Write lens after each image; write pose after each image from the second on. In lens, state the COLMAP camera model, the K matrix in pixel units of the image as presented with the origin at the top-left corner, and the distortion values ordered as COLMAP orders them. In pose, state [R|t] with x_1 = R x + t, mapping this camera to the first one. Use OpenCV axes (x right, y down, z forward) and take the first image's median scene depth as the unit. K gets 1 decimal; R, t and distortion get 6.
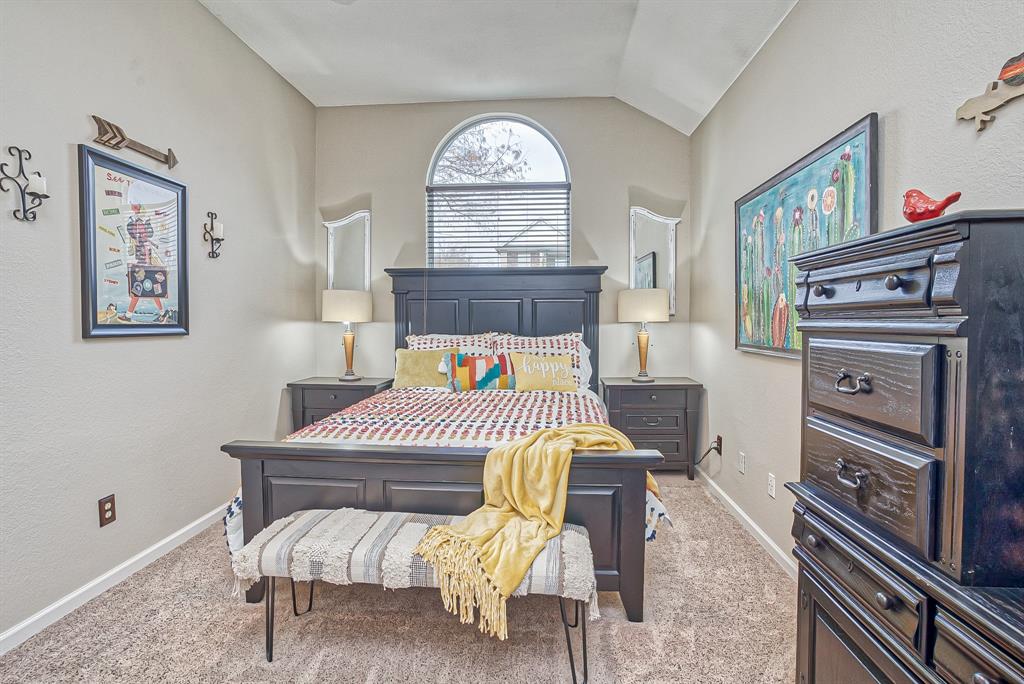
lens RADIAL K [[506.9, 0, 512.0], [0, 506.9, 342.0], [0, 0, 1]] dist [-0.078624, 0.039232]
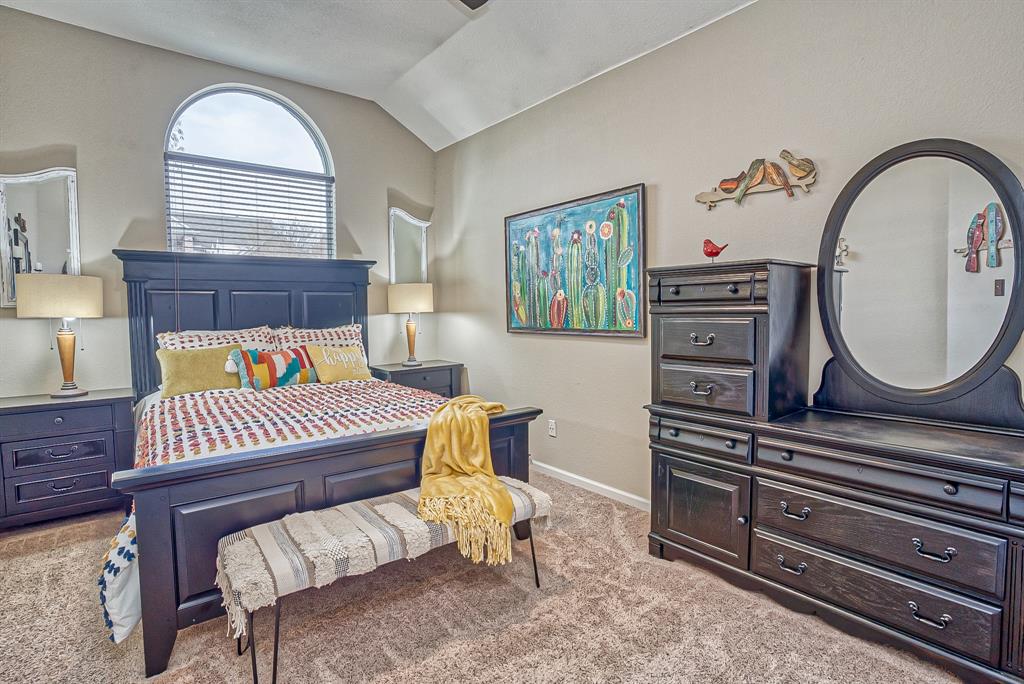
lens RADIAL K [[506.9, 0, 512.0], [0, 506.9, 342.0], [0, 0, 1]] dist [-0.078624, 0.039232]
pose [[0.733010, -0.050128, 0.678369, -0.371662], [0.040782, 0.998726, 0.029735, 0.001335], [-0.678995, 0.005869, 0.734120, 0.025539]]
